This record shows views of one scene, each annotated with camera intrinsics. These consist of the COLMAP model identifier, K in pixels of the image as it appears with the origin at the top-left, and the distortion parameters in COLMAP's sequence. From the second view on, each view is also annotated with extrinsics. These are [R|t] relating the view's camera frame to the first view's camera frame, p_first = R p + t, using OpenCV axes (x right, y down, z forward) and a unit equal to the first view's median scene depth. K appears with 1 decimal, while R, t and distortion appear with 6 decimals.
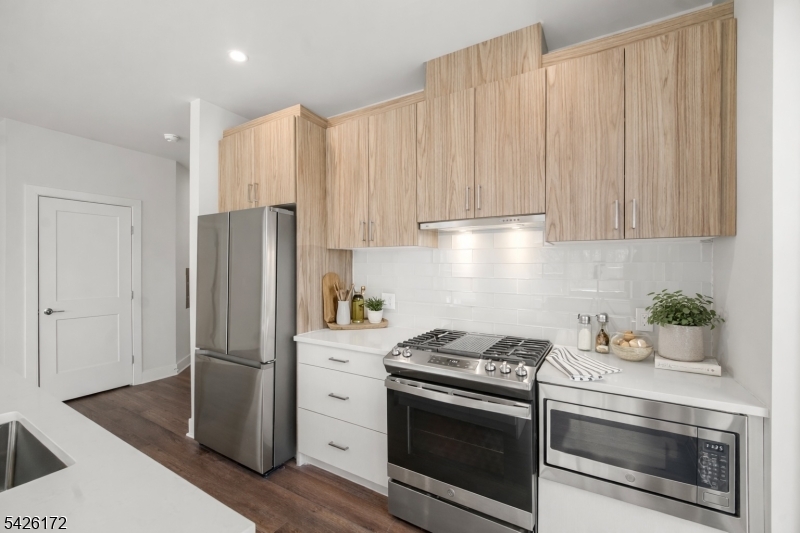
lens RADIAL K [[337.2, 0, 400.0], [0, 337.2, 266.5], [0, 0, 1]] dist [-0.000576, -0.000328]
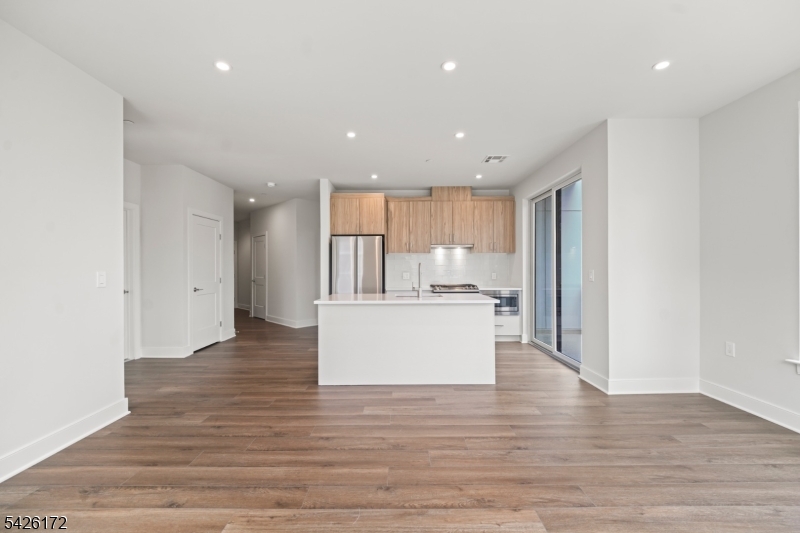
lens RADIAL K [[331.7, 0, 401.2], [0, 331.7, 270.1], [0, 0, 1]] dist [-0.001990, -0.000231]
pose [[0.853974, -0.003165, 0.520306, -1.568098], [0.007236, 0.999957, -0.005795, 0.093034], [-0.520265, 0.008714, 0.853960, -1.186821]]
